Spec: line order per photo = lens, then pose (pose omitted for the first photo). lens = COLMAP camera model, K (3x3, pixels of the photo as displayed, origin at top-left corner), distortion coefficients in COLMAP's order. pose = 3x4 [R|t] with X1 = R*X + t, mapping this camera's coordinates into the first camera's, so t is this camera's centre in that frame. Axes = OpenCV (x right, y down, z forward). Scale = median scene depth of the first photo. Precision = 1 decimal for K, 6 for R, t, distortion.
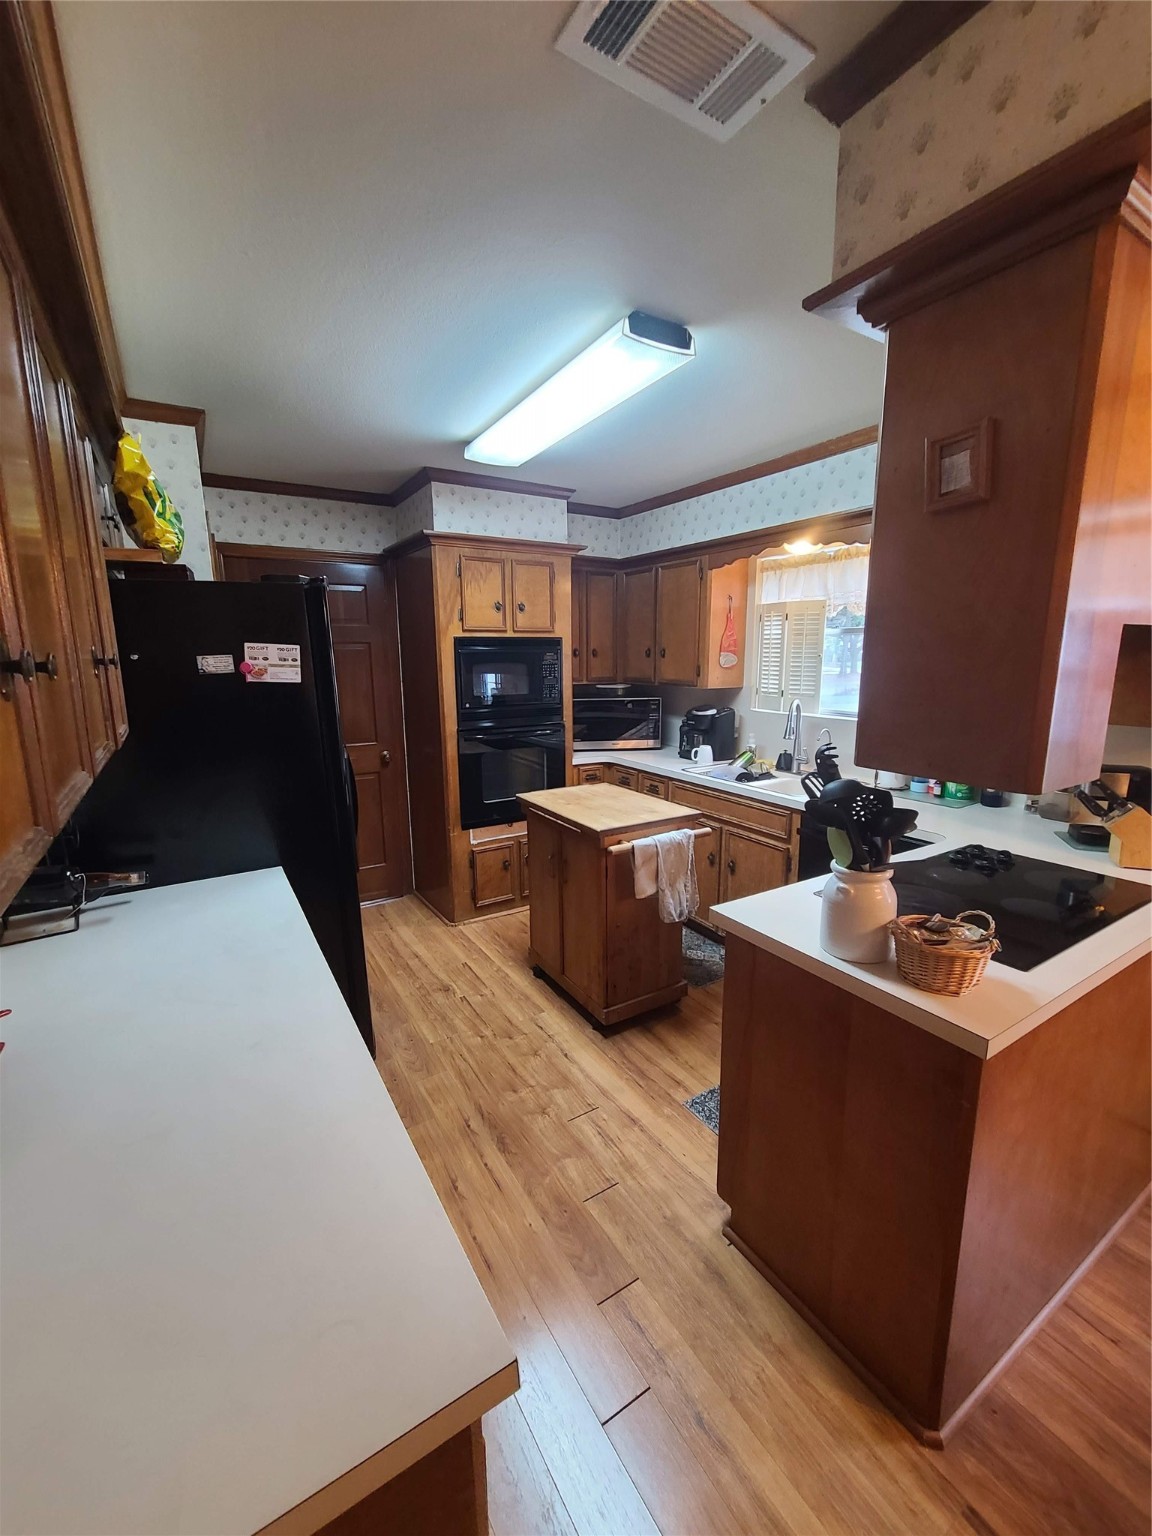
lens RADIAL K [[620.5, 0, 578.2], [0, 620.5, 773.0], [0, 0, 1]] dist [-0.003037, 0.000092]
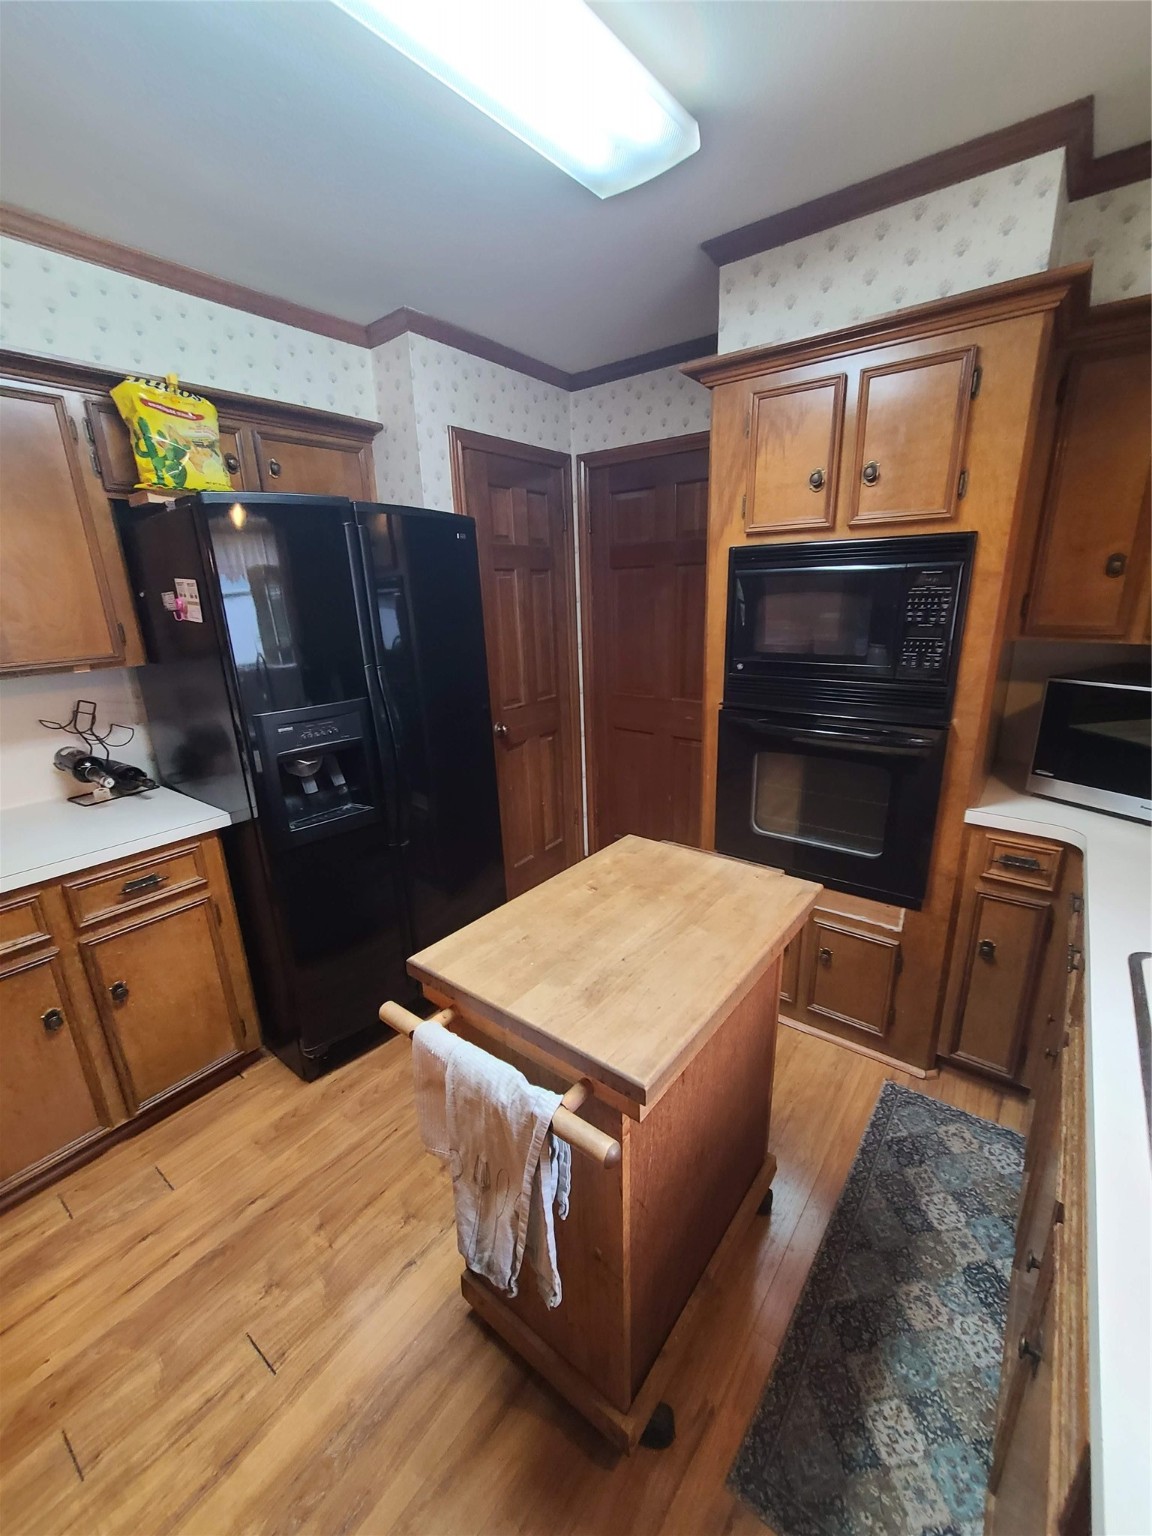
lens RADIAL K [[620.5, 0, 578.7], [0, 620.5, 772.3], [0, 0, 1]] dist [-0.003037, 0.000092]
pose [[0.358767, 0.264905, -0.895048, 0.478028], [-0.153990, 0.962543, 0.223156, -0.177160], [0.920637, 0.057768, 0.386121, 0.937576]]
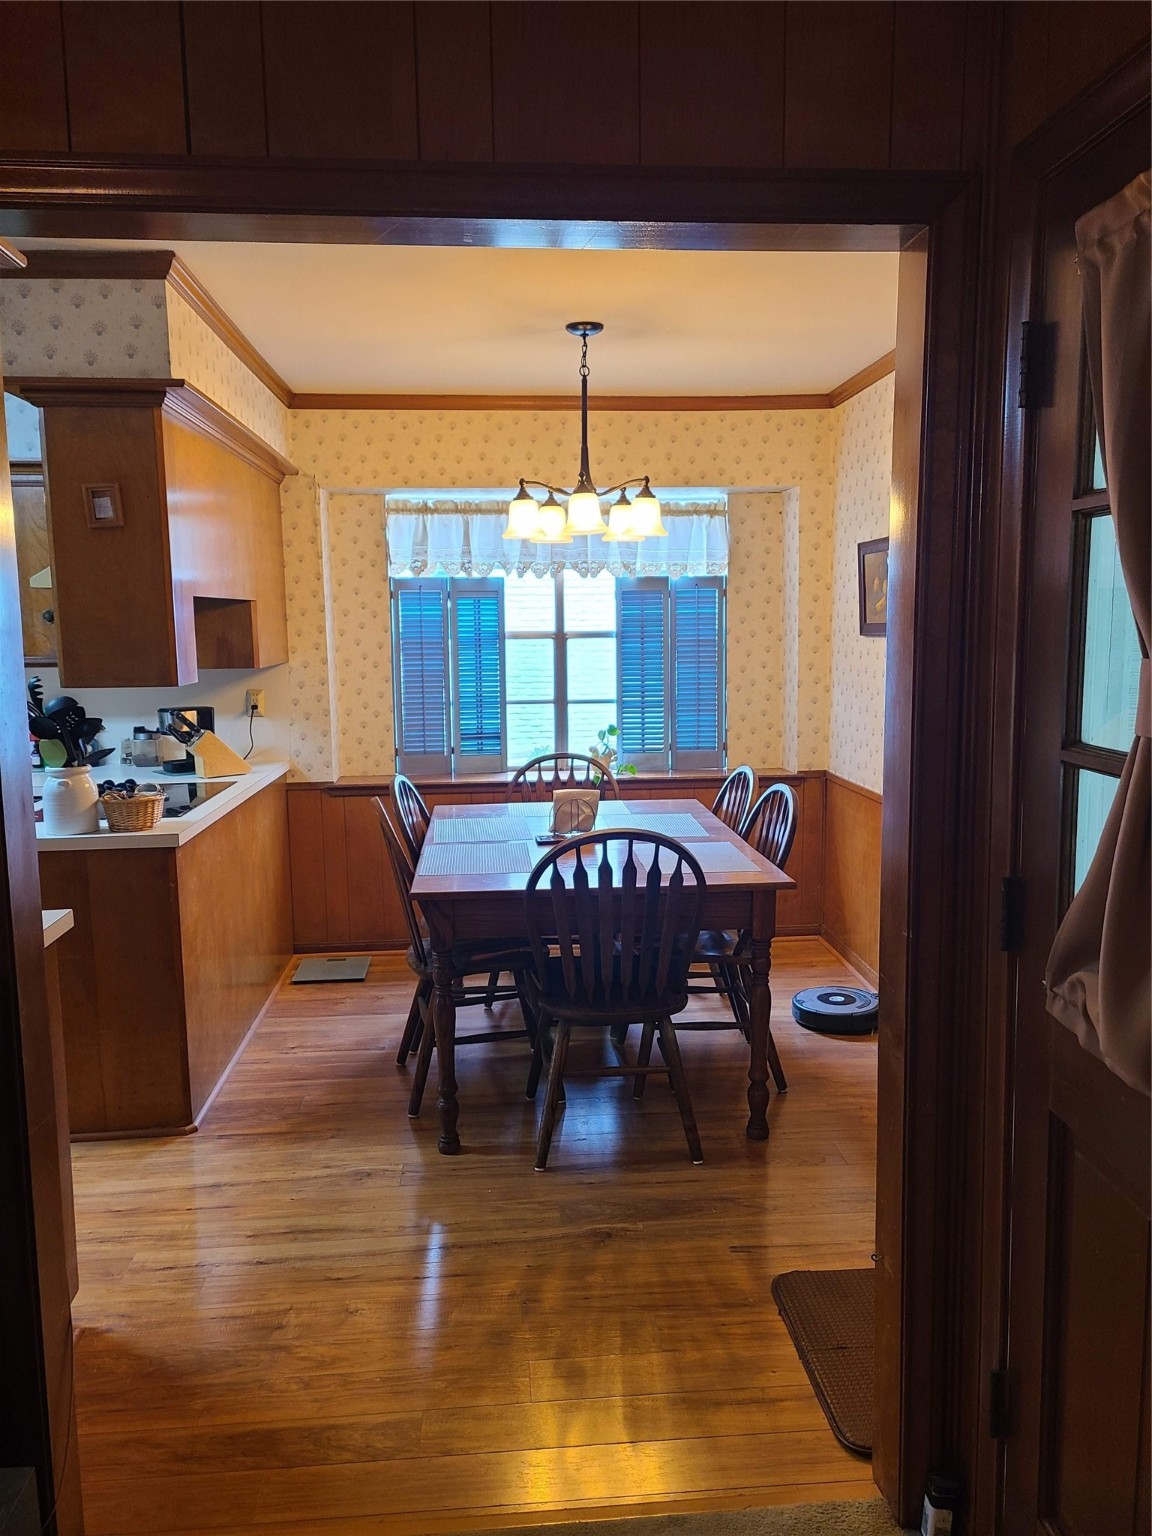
lens RADIAL K [[1137.1, 0, 579.7], [0, 1137.1, 768.8], [0, 0, 1]] dist [0.034422, -0.000055]
pose [[0.456094, -0.112200, 0.882831, -0.725933], [0.177320, 0.983586, 0.033397, 0.156292], [-0.872087, 0.141312, 0.468503, -0.670301]]
